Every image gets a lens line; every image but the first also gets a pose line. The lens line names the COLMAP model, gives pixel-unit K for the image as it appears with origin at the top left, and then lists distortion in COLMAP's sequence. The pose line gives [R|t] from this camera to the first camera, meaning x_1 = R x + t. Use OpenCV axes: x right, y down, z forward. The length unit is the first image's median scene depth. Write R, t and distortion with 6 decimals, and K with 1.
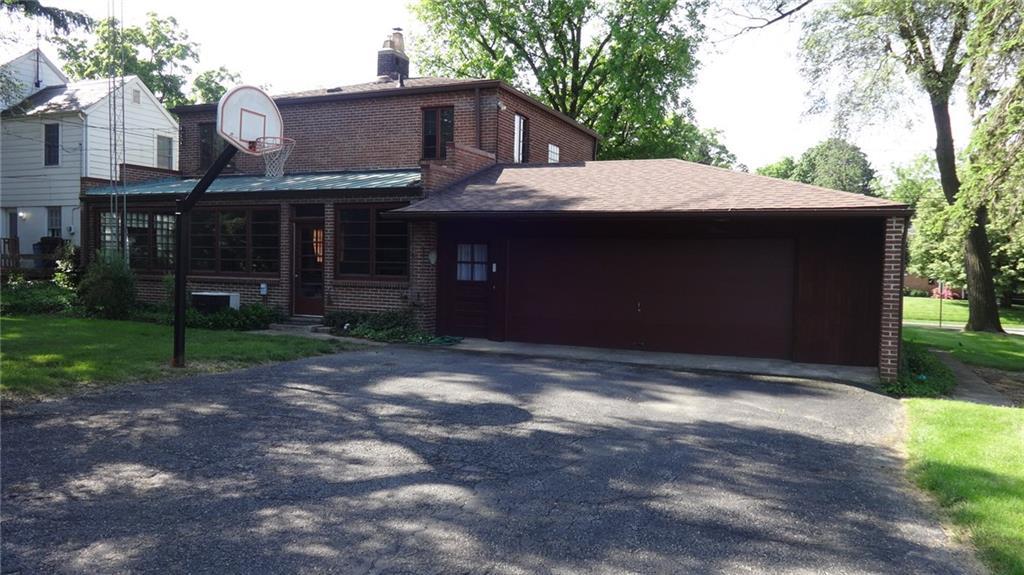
lens RADIAL K [[768.0, 0, 512.0], [0, 768.0, 287.5], [0, 0, 1]] dist [-0.001585, -0.000024]
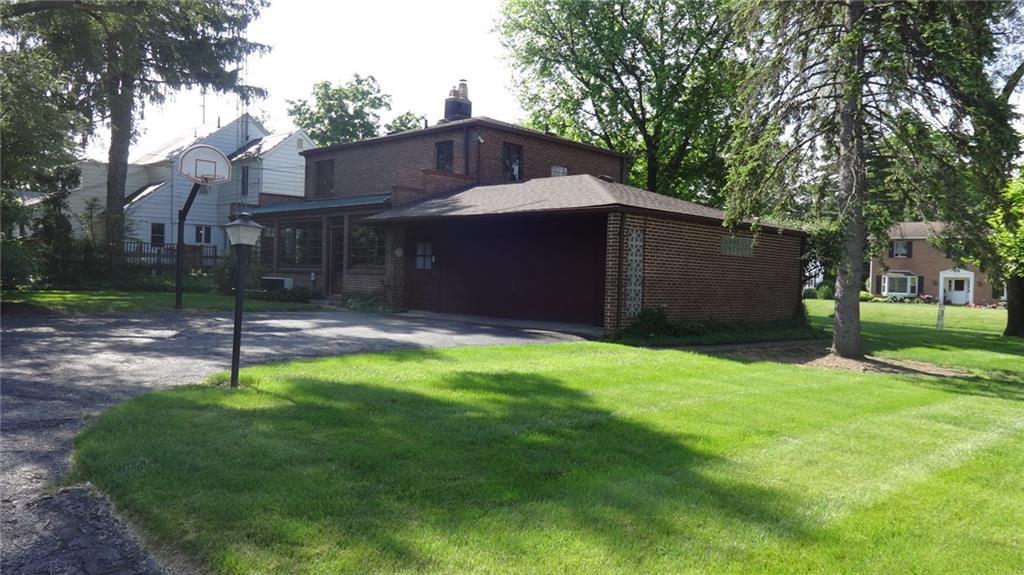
lens RADIAL K [[768.0, 0, 512.0], [0, 768.0, 287.5], [0, 0, 1]] dist [-0.001585, -0.000024]
pose [[0.935982, 0.010409, -0.351895, 0.532669], [-0.020201, 0.999504, -0.024168, 0.050145], [0.351469, 0.029729, 0.935727, -0.213385]]
